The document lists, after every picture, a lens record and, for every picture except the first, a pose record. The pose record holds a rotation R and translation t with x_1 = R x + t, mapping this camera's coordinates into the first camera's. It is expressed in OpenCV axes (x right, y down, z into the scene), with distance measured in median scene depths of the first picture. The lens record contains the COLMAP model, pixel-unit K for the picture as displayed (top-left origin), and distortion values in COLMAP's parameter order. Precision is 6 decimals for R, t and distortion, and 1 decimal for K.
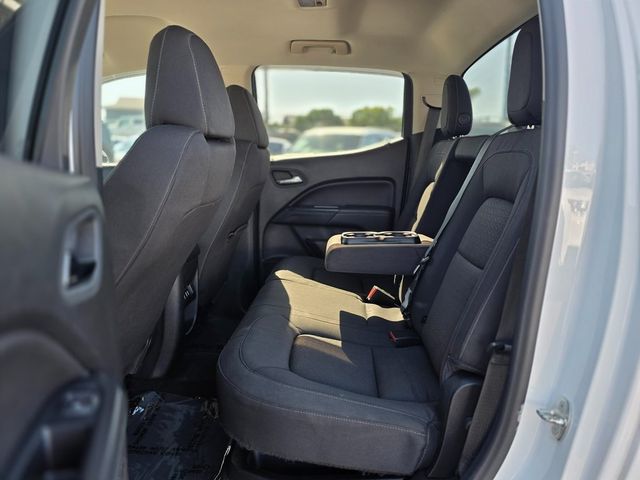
lens RADIAL K [[471.2, 0, 320.7], [0, 471.2, 228.2], [0, 0, 1]] dist [-0.002573, -0.003658]
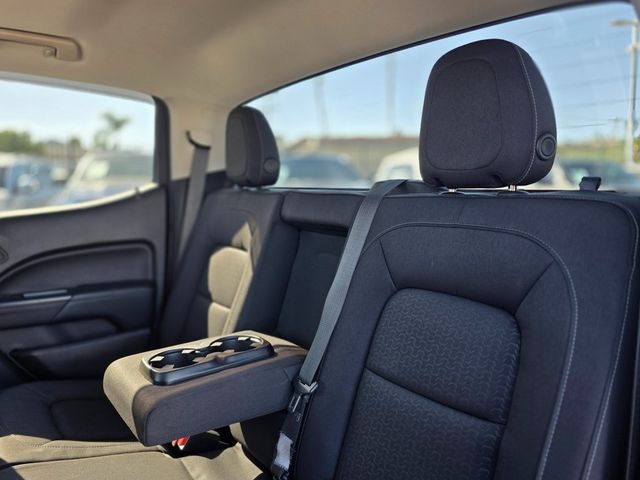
lens RADIAL K [[471.2, 0, 320.7], [0, 471.2, 228.2], [0, 0, 1]] dist [-0.002573, -0.003658]
pose [[0.777504, -0.073057, 0.624621, -0.095310], [0.110672, 0.993623, -0.021545, -0.082727], [-0.619064, 0.085879, 0.780631, 0.282349]]
